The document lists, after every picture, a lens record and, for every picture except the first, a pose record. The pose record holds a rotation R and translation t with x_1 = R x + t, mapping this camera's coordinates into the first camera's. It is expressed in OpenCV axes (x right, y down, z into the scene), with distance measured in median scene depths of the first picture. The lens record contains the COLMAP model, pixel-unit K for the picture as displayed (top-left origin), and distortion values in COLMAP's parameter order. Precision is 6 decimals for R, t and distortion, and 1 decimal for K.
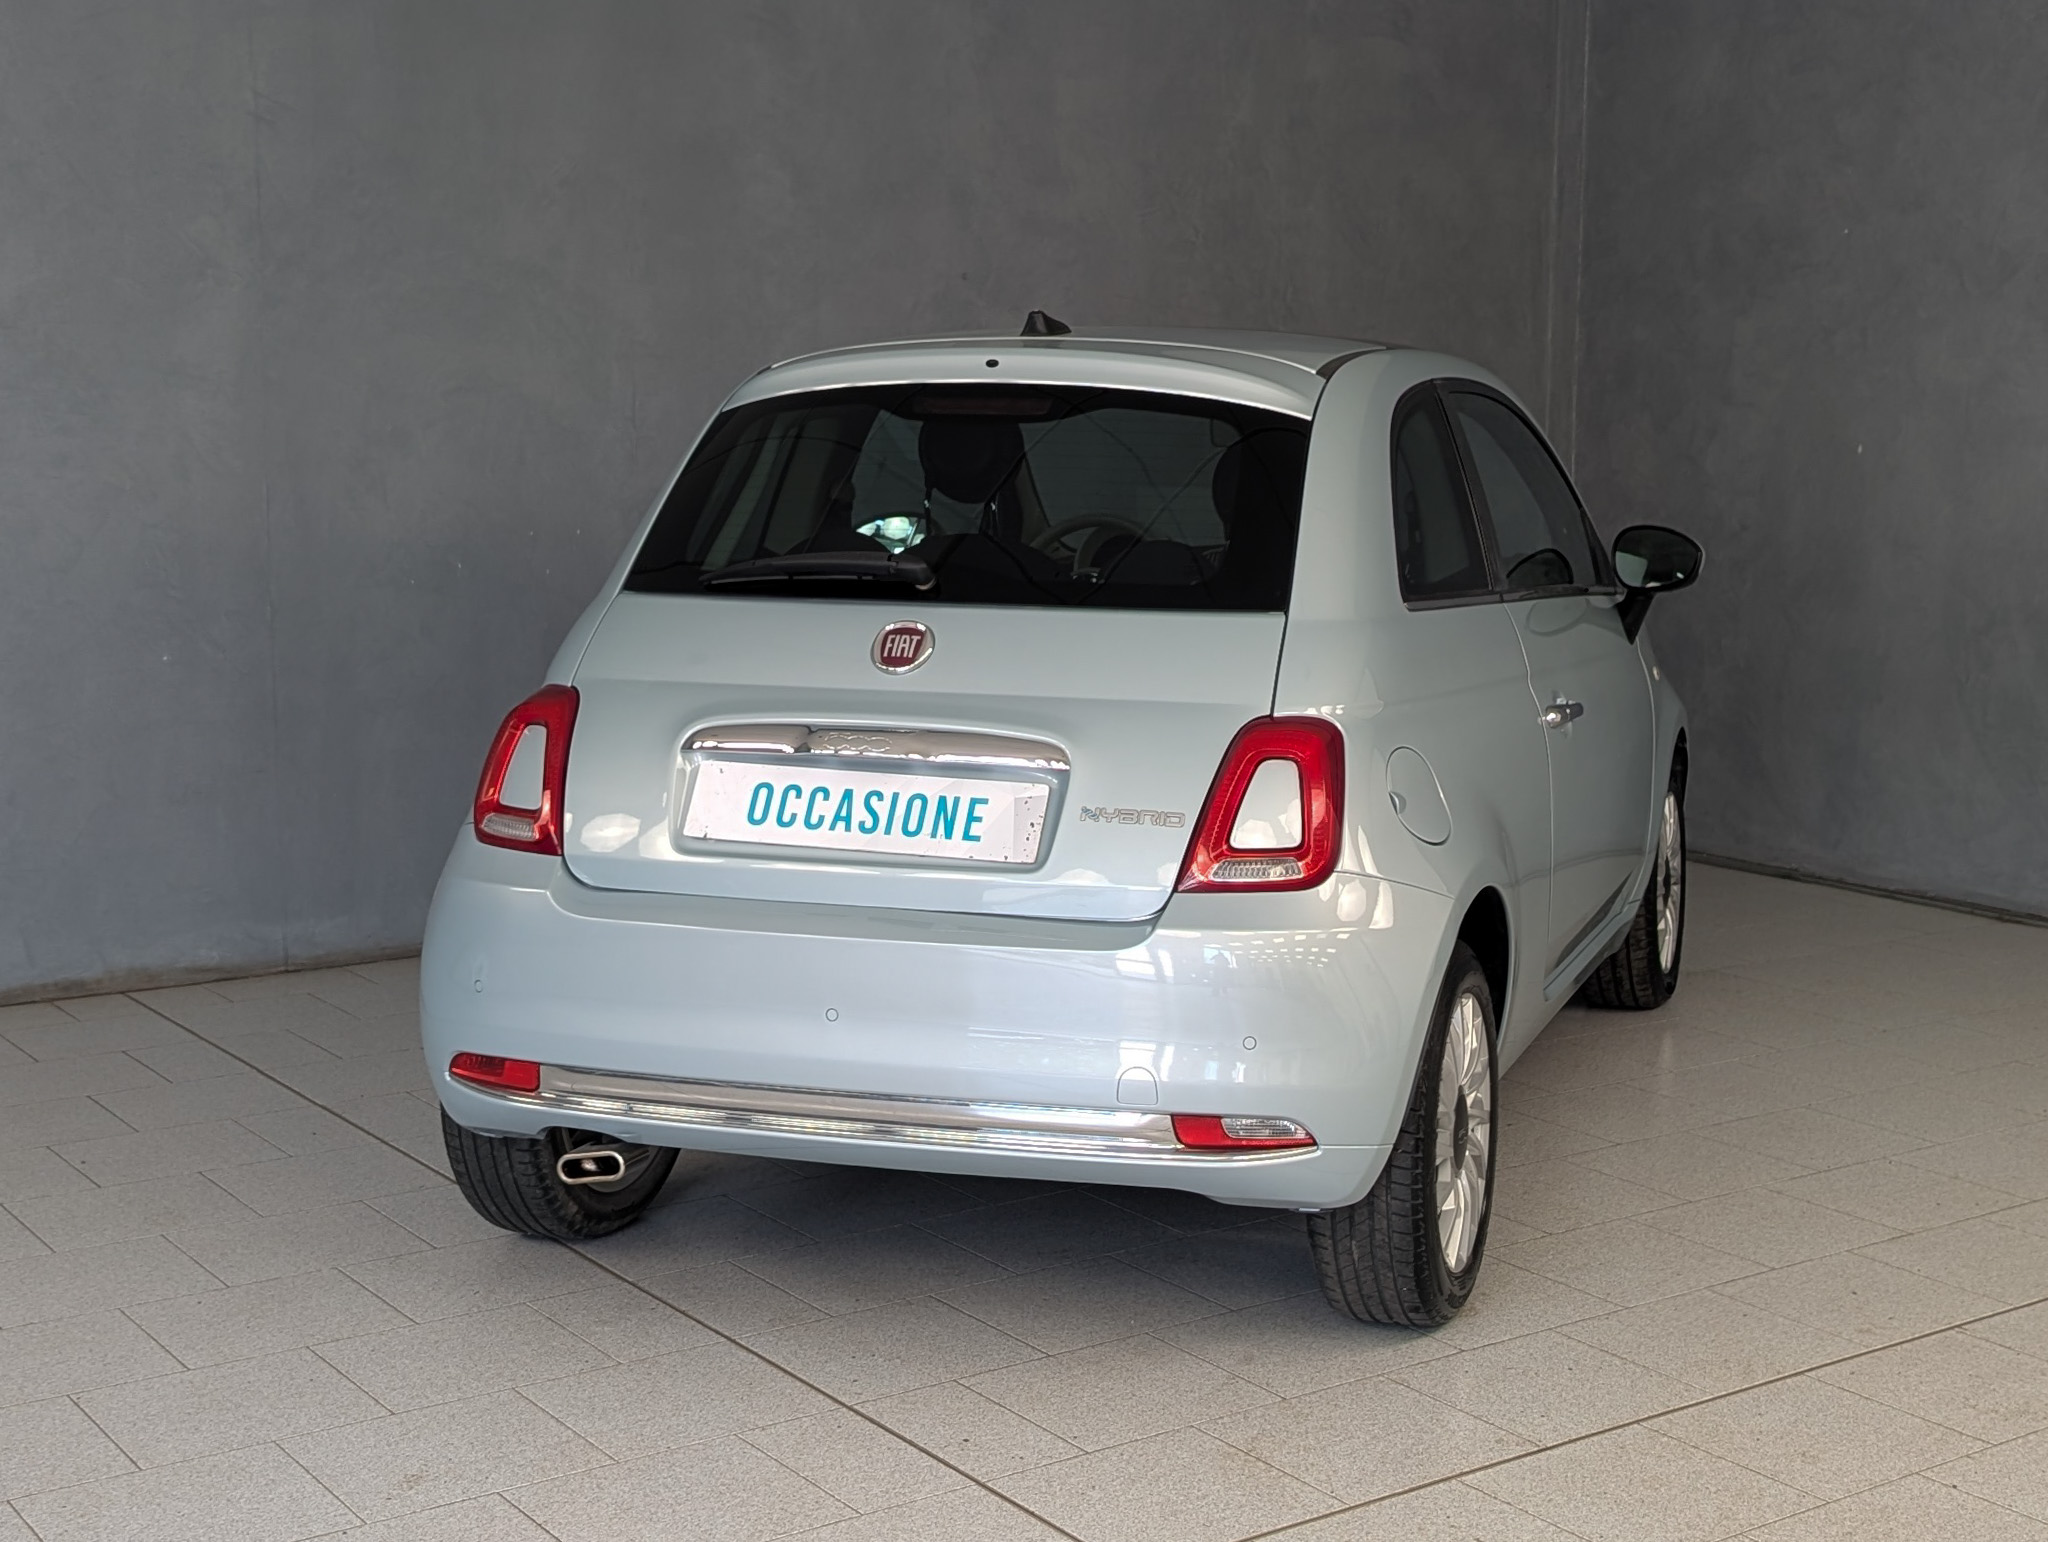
lens RADIAL K [[2129.1, 0, 1270.8], [0, 2129.1, 773.1], [0, 0, 1]] dist [0.099768, -0.186822]
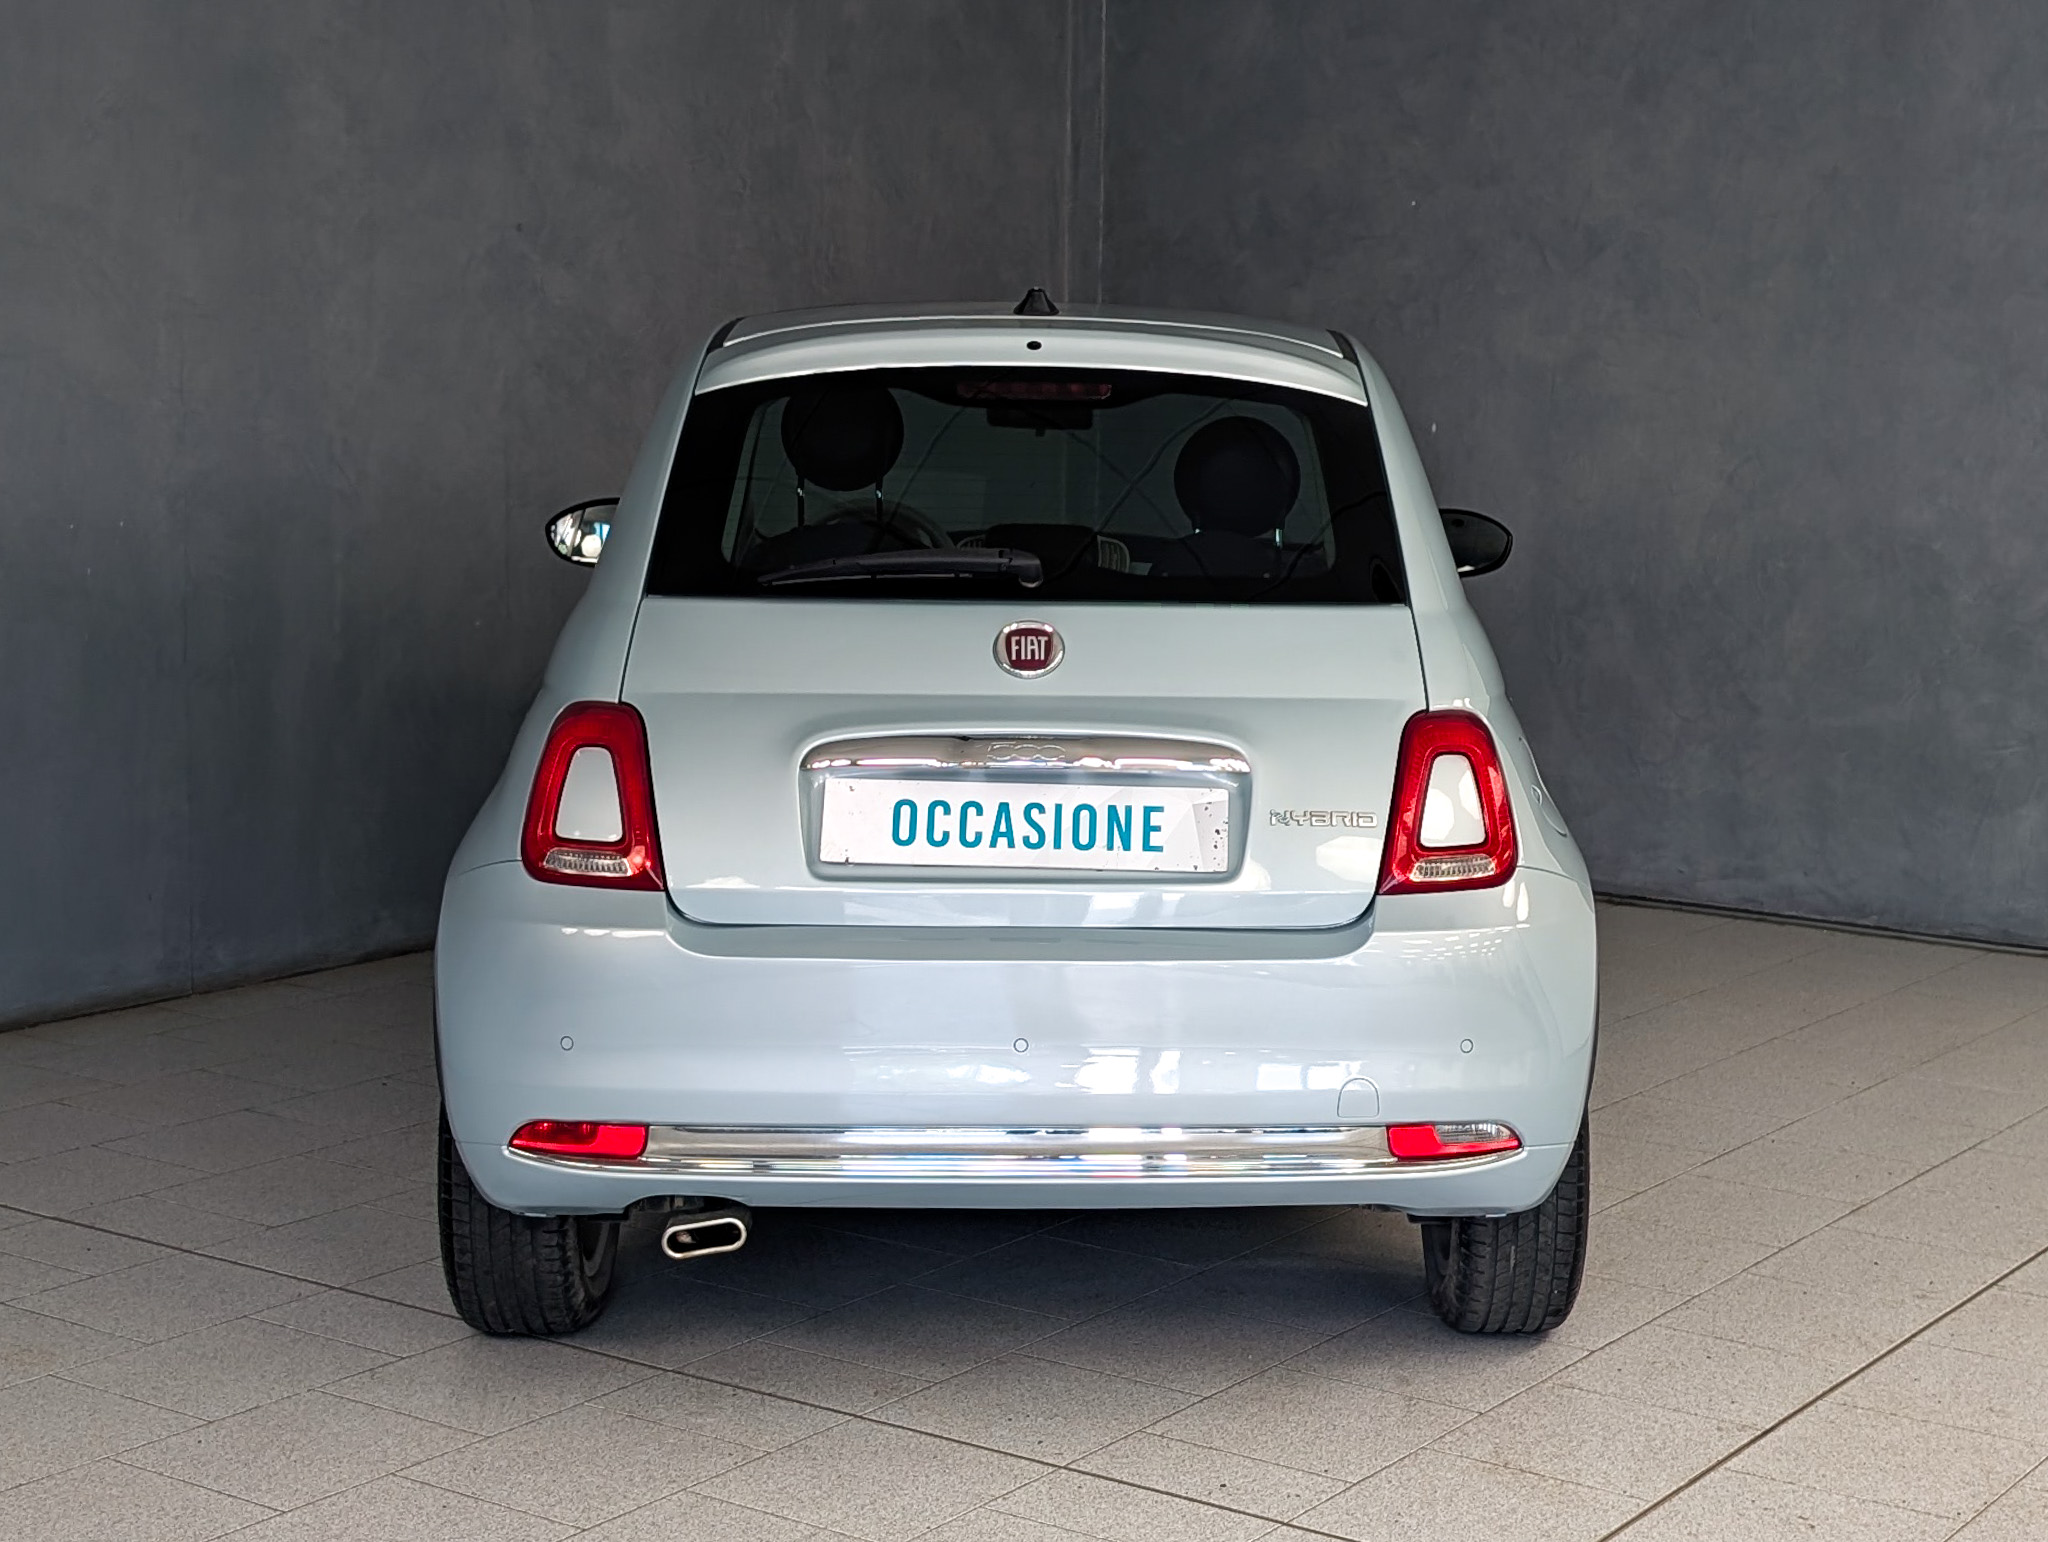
lens RADIAL K [[2371.2, 0, 1174.3], [0, 2371.2, 716.5], [0, 0, 1]] dist [0.125366, -0.263818]
pose [[0.965841, -0.030993, 0.257276, -0.381671], [0.037699, 0.999065, -0.021173, -0.005137], [-0.256380, 0.030149, 0.966106, -0.019541]]
